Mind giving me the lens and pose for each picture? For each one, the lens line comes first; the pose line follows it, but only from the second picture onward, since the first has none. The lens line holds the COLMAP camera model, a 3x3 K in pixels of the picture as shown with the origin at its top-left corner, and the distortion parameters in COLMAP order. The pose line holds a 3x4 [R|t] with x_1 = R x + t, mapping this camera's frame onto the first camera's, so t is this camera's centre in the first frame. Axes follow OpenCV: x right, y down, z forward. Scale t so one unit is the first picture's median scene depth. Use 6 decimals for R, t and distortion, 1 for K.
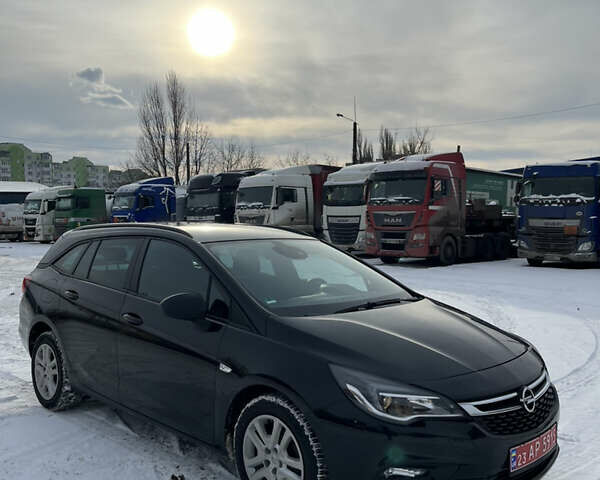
lens RADIAL K [[639.1, 0, 302.7], [0, 639.1, 221.9], [0, 0, 1]] dist [0.031594, -0.003525]
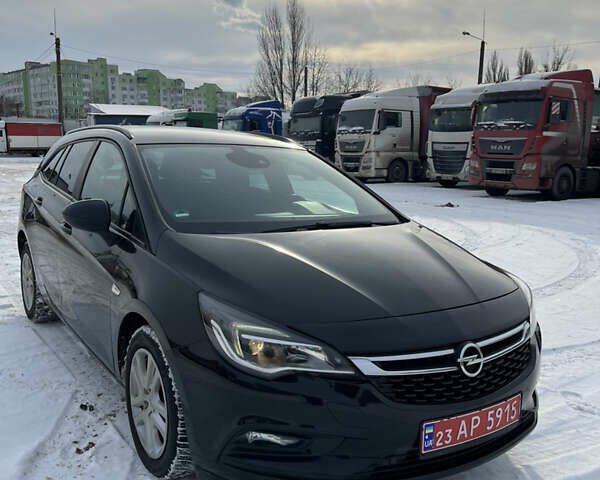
lens RADIAL K [[636.4, 0, 297.4], [0, 636.4, 240.5], [0, 0, 1]] dist [0.028704, 0.005327]
pose [[0.976444, 0.052991, -0.209163, 0.055248], [-0.023946, 0.990000, 0.139023, 0.008581], [0.214438, -0.130740, 0.967948, 0.050414]]
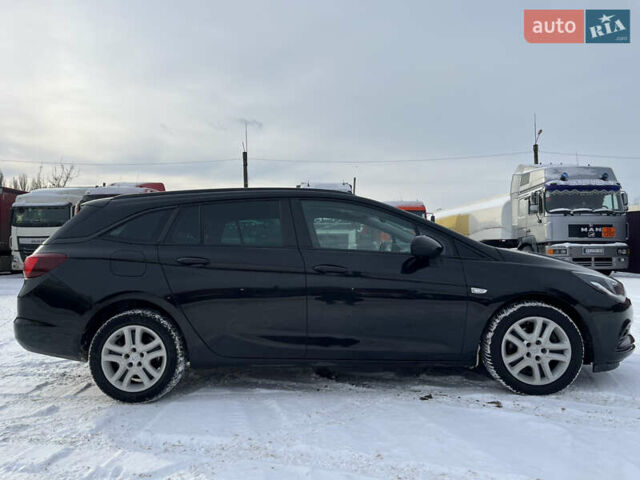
lens RADIAL K [[511.8, 0, 330.0], [0, 511.8, 240.0], [0, 0, 1]] dist [0.009344, 0.004921]
pose [[0.703517, 0.005972, 0.710653, -0.215162], [0.020204, 0.999392, -0.028400, 0.031851], [-0.710391, 0.034338, 0.702969, 0.106414]]
